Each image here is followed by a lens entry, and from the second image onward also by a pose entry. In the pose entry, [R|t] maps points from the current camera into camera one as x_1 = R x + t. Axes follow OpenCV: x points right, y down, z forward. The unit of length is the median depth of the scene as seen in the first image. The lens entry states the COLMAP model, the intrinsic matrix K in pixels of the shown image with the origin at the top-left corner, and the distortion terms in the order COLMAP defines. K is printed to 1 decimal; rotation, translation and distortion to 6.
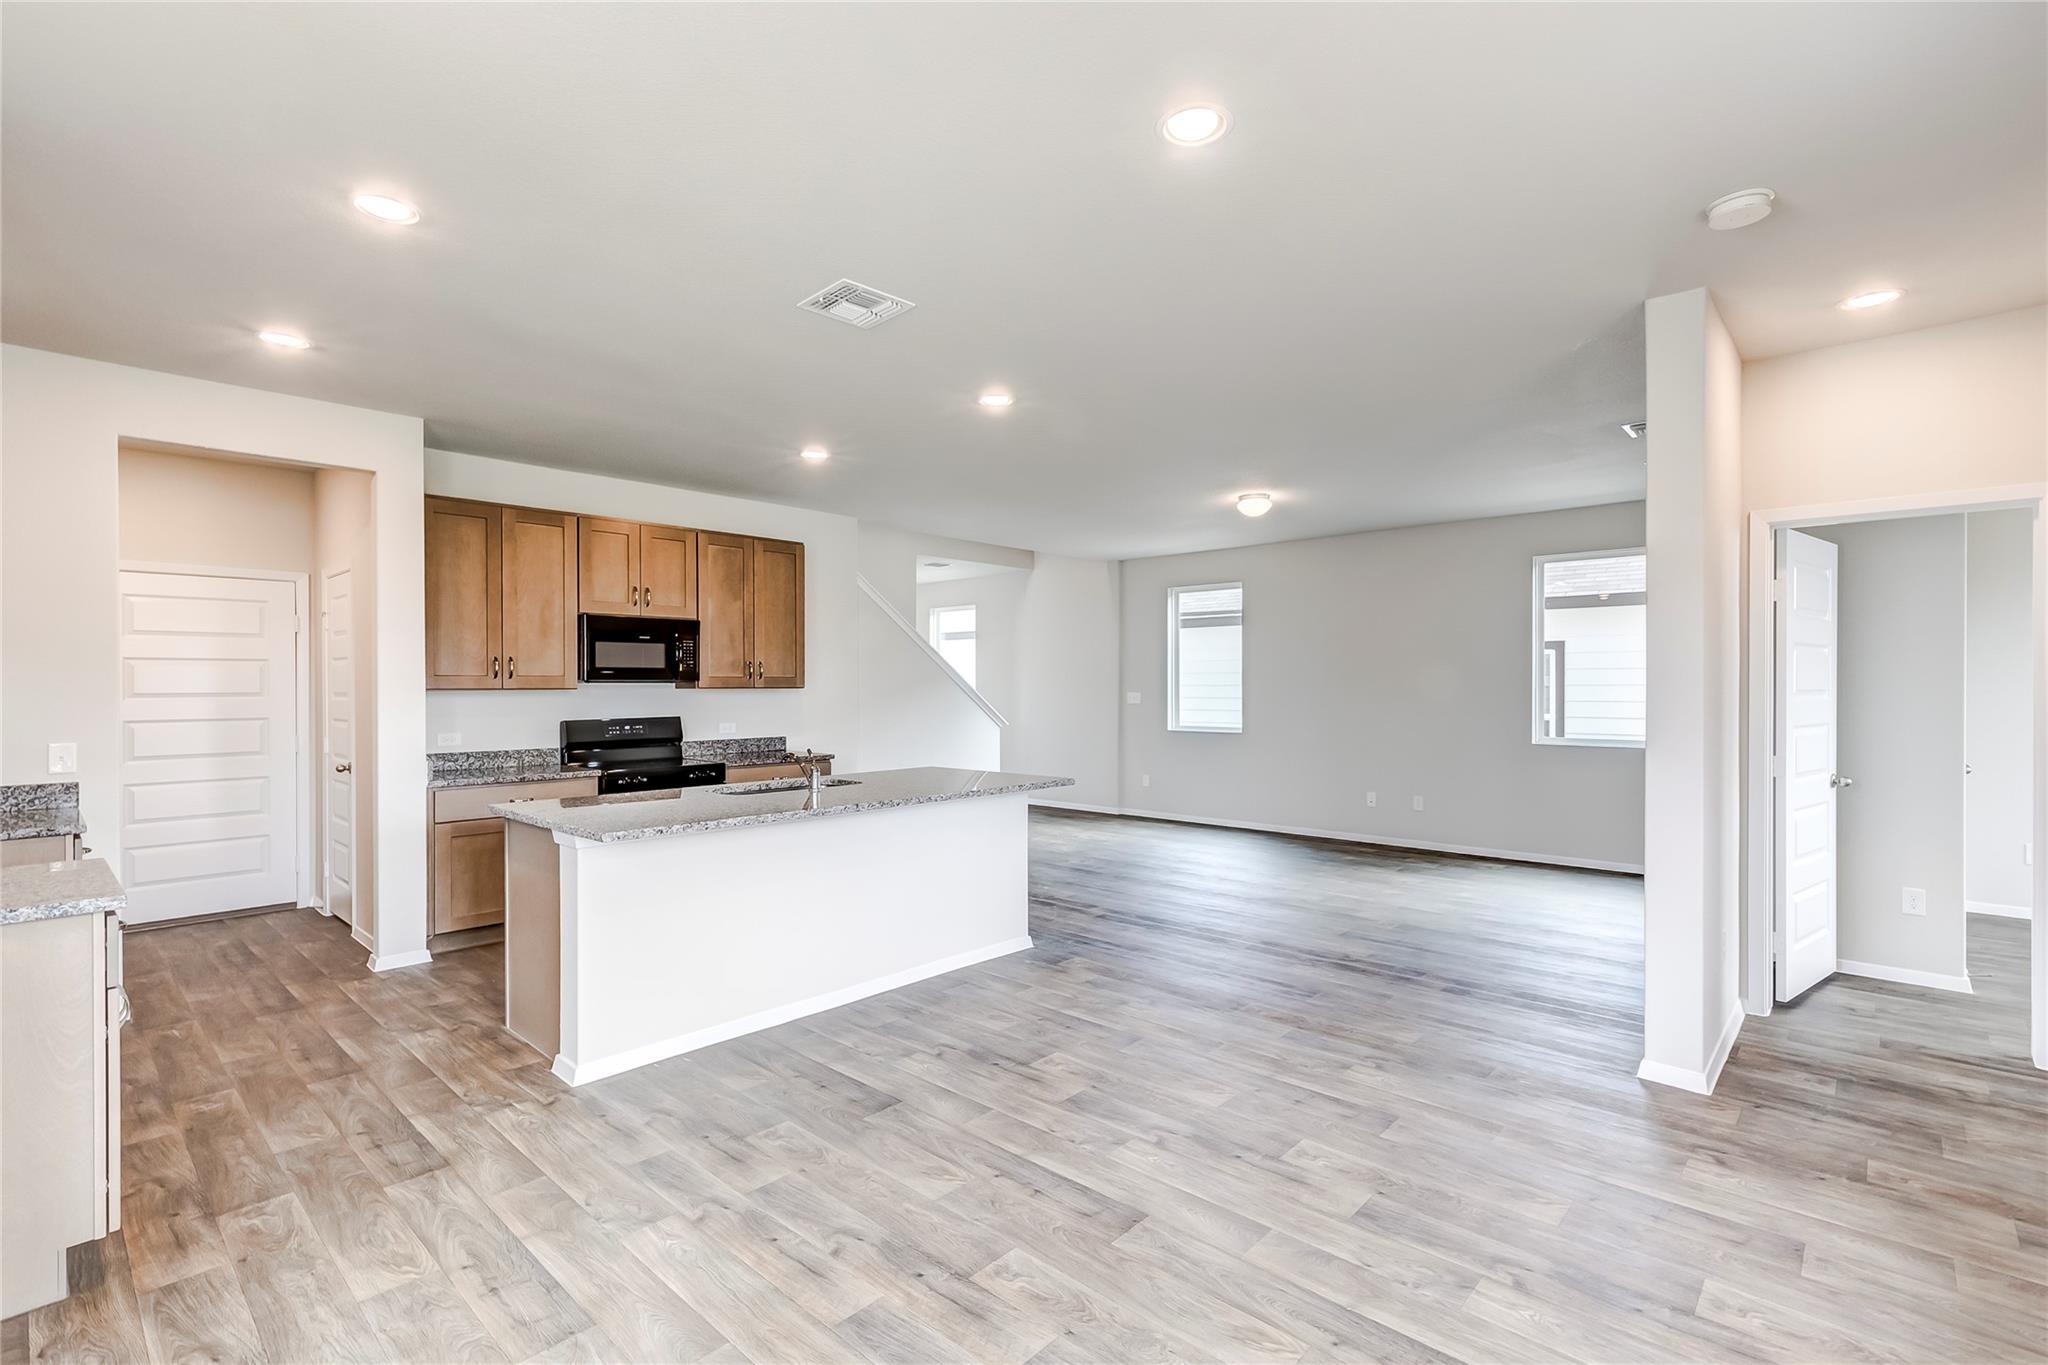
lens RADIAL K [[928.7, 0, 1029.3], [0, 928.7, 688.2], [0, 0, 1]] dist [0.002805, -0.000445]
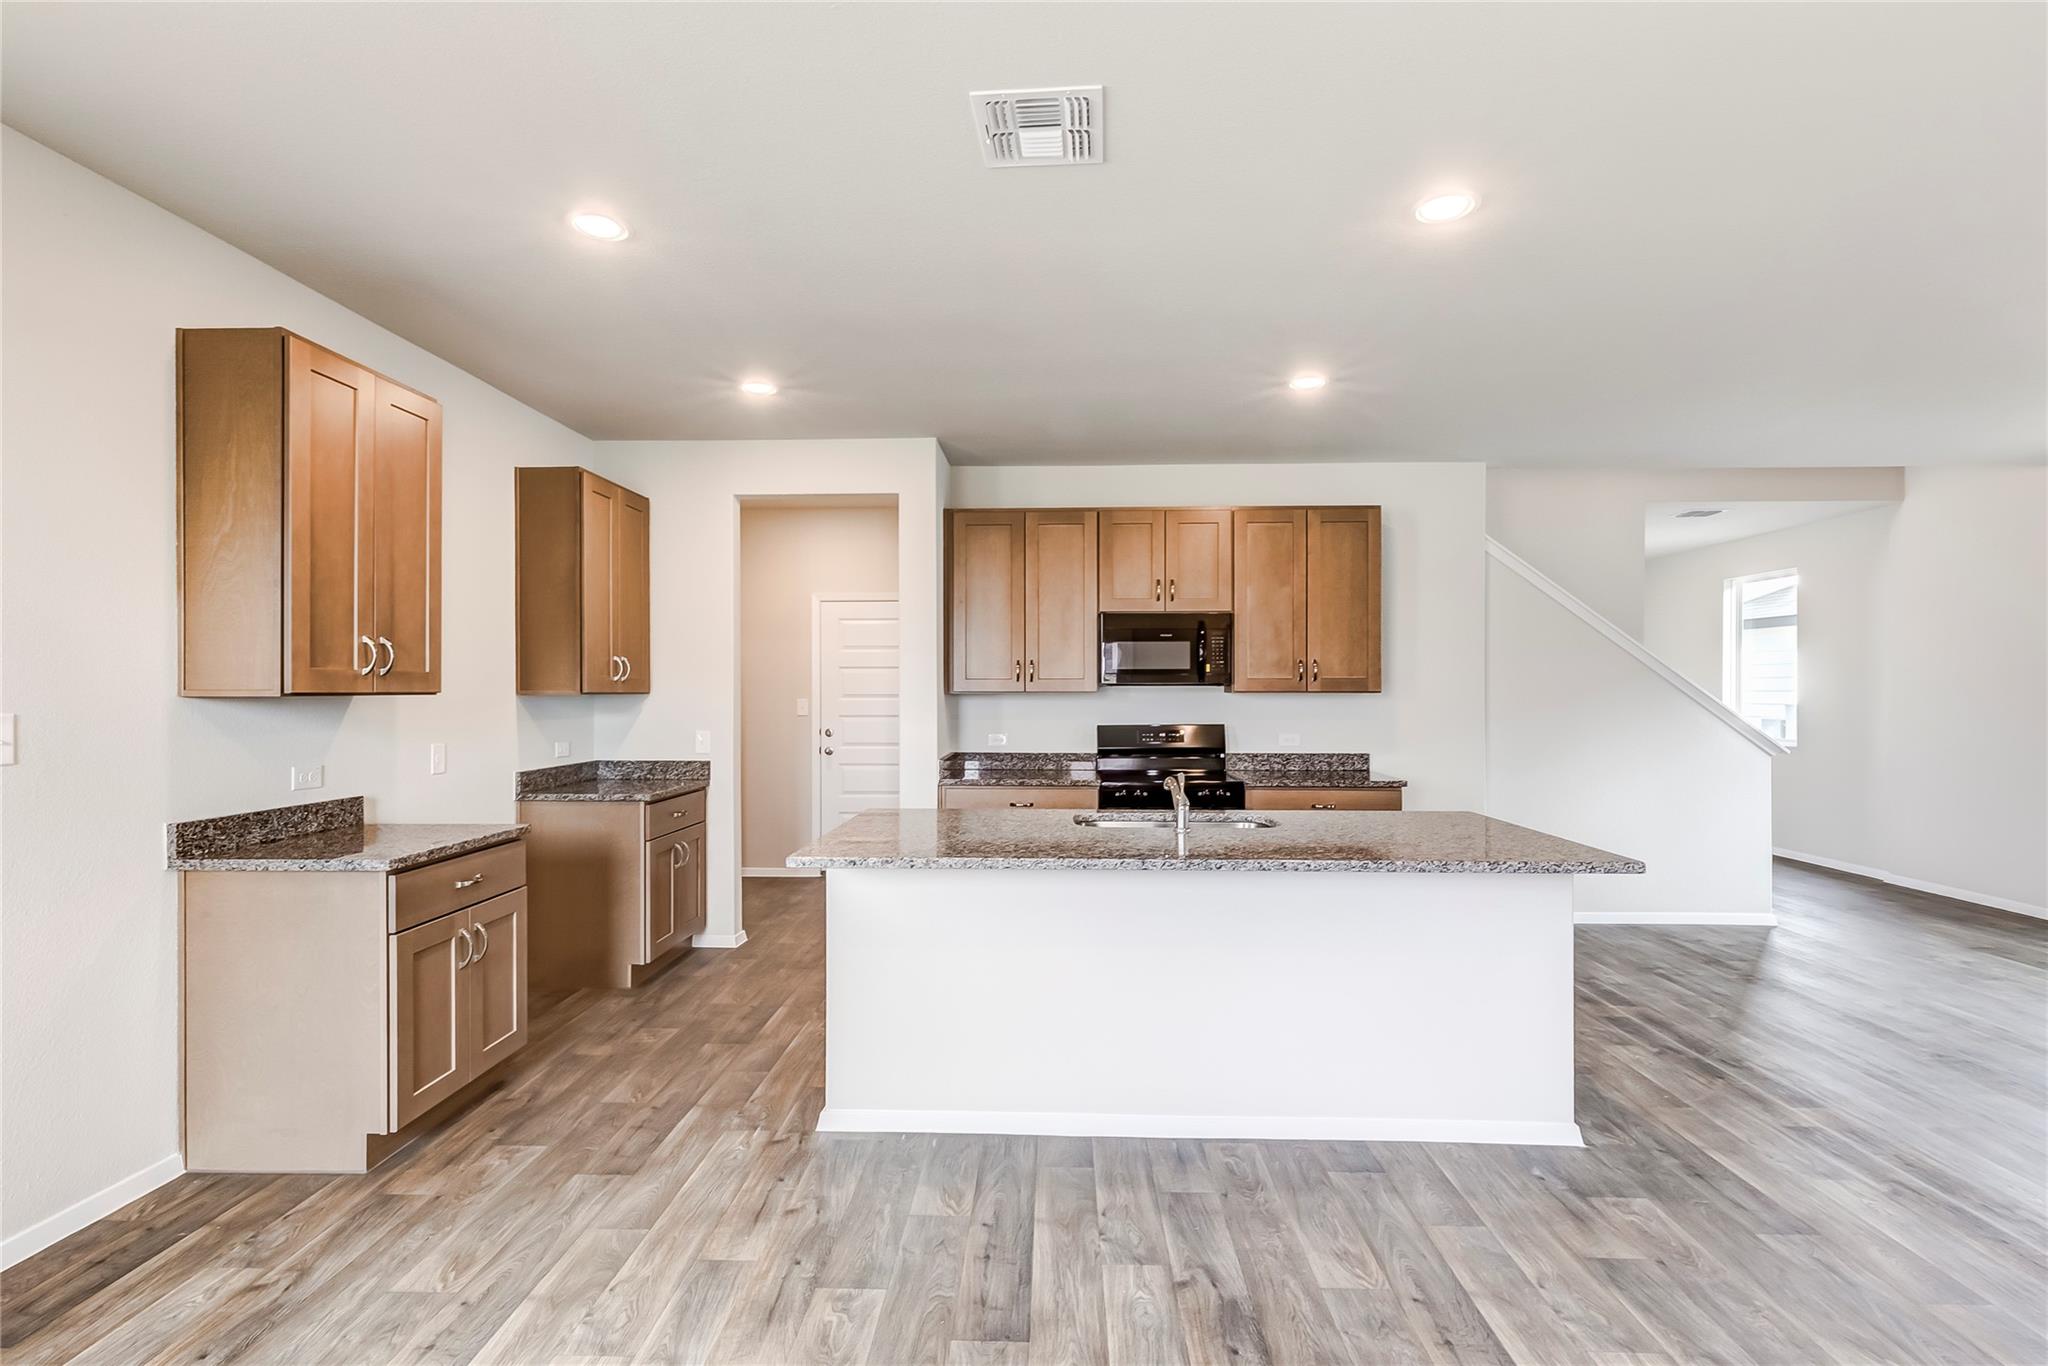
lens RADIAL K [[942.7, 0, 1024.0], [0, 942.7, 683.0], [0, 0, 1]] dist [0.002225, 0.000637]
pose [[0.651299, -0.002374, -0.758817, 0.199470], [-0.003744, 0.999973, -0.006342, -0.002332], [0.758812, 0.006972, 0.651272, 0.320491]]
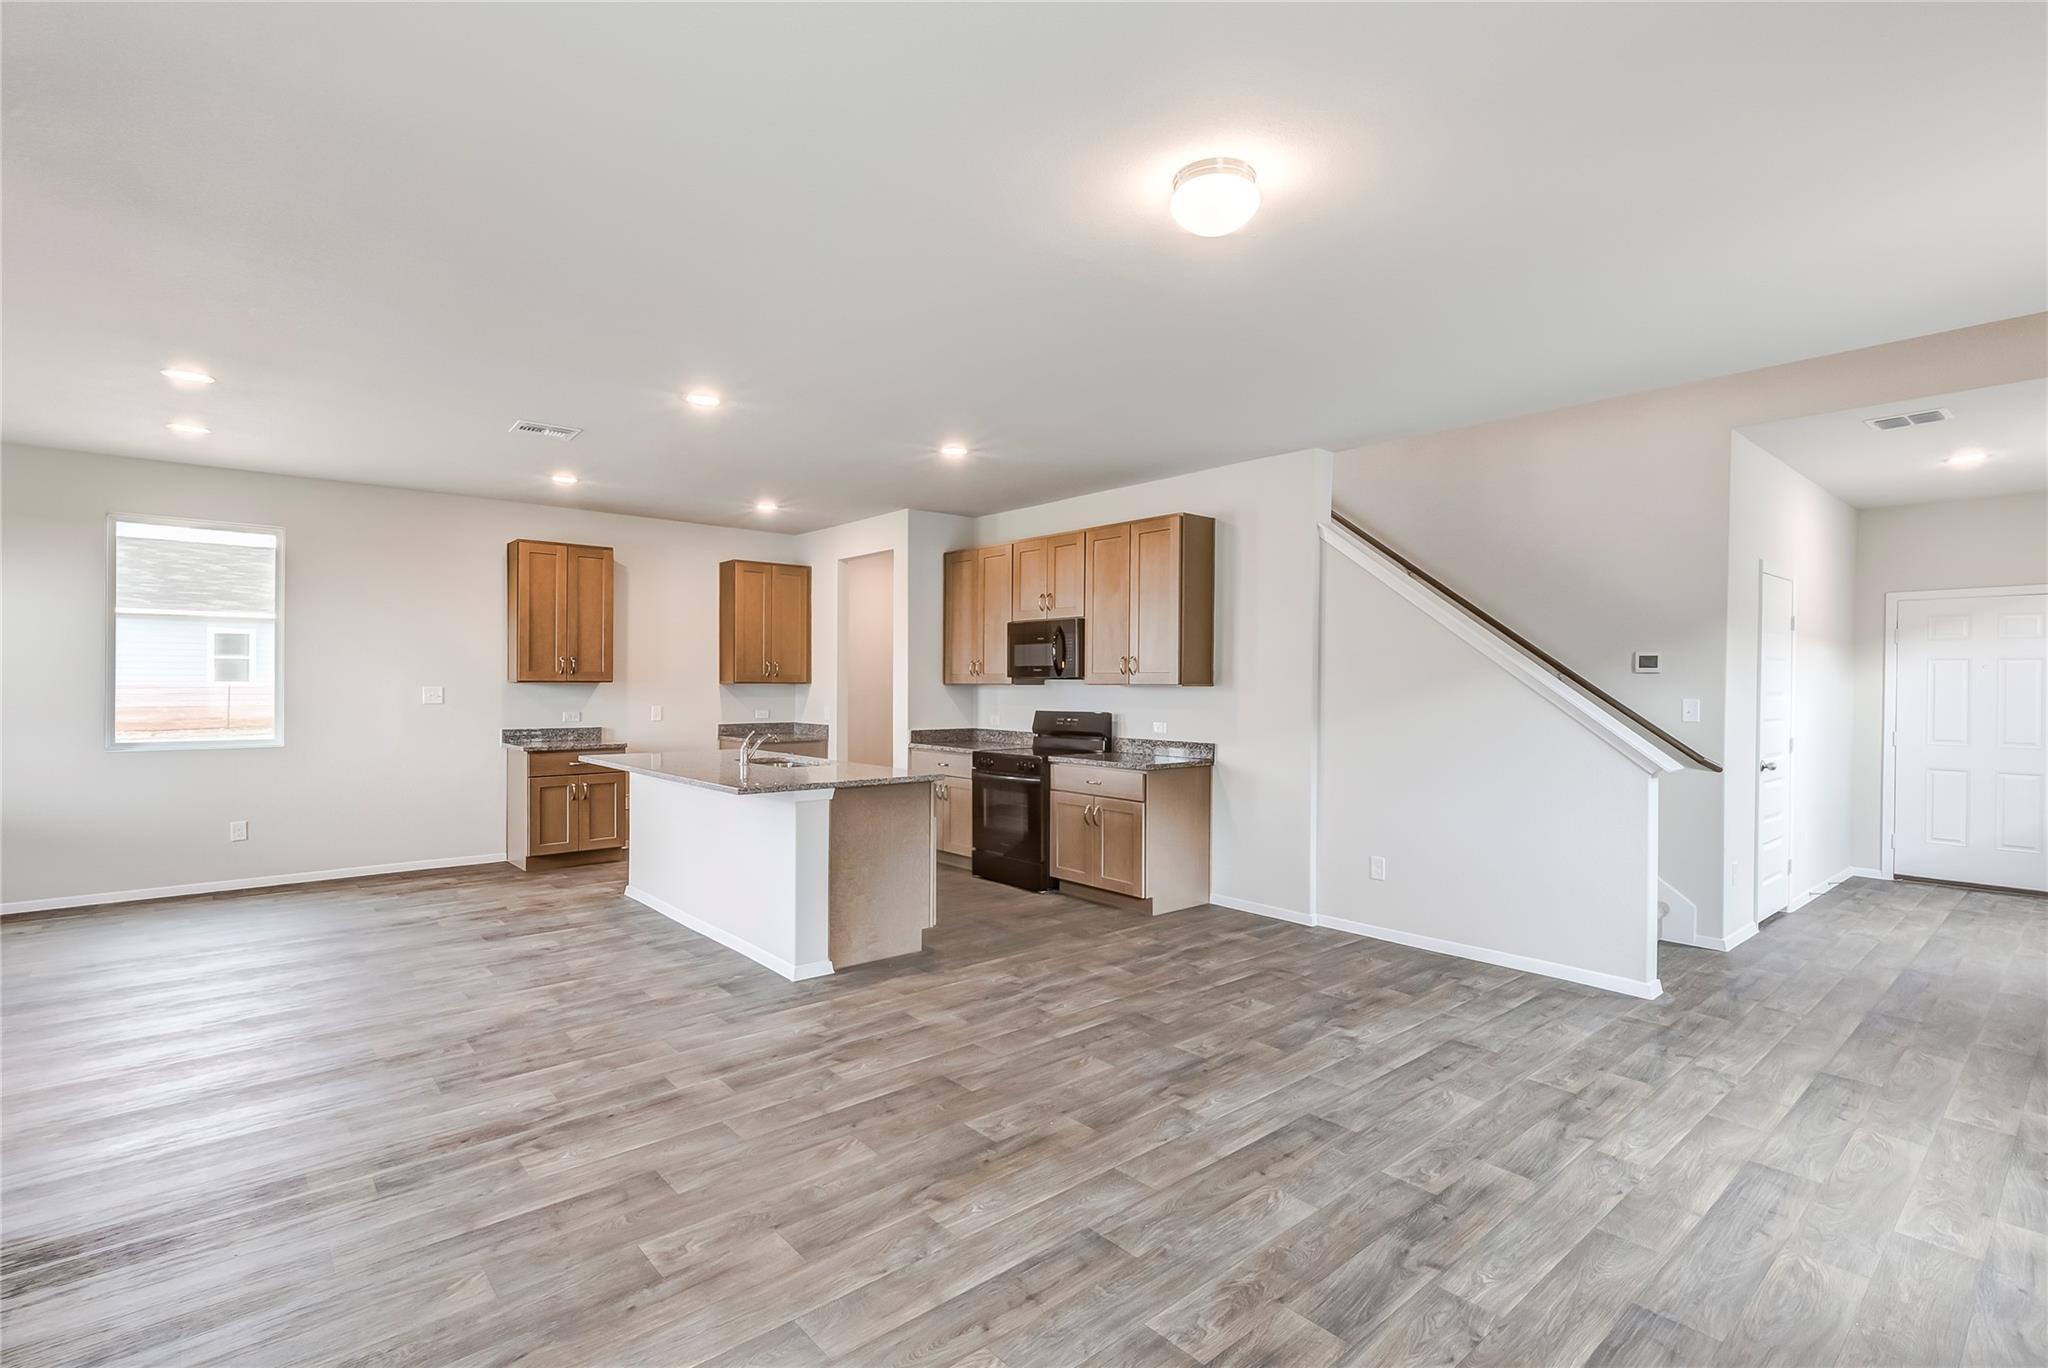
lens RADIAL K [[954.8, 0, 1027.9], [0, 954.8, 686.6], [0, 0, 1]] dist [0.002010, -0.000423]
pose [[-0.110123, 0.007049, -0.993893, 0.778093], [-0.007319, 0.999942, 0.007903, -0.006299], [0.993891, 0.008145, -0.110065, 1.178775]]
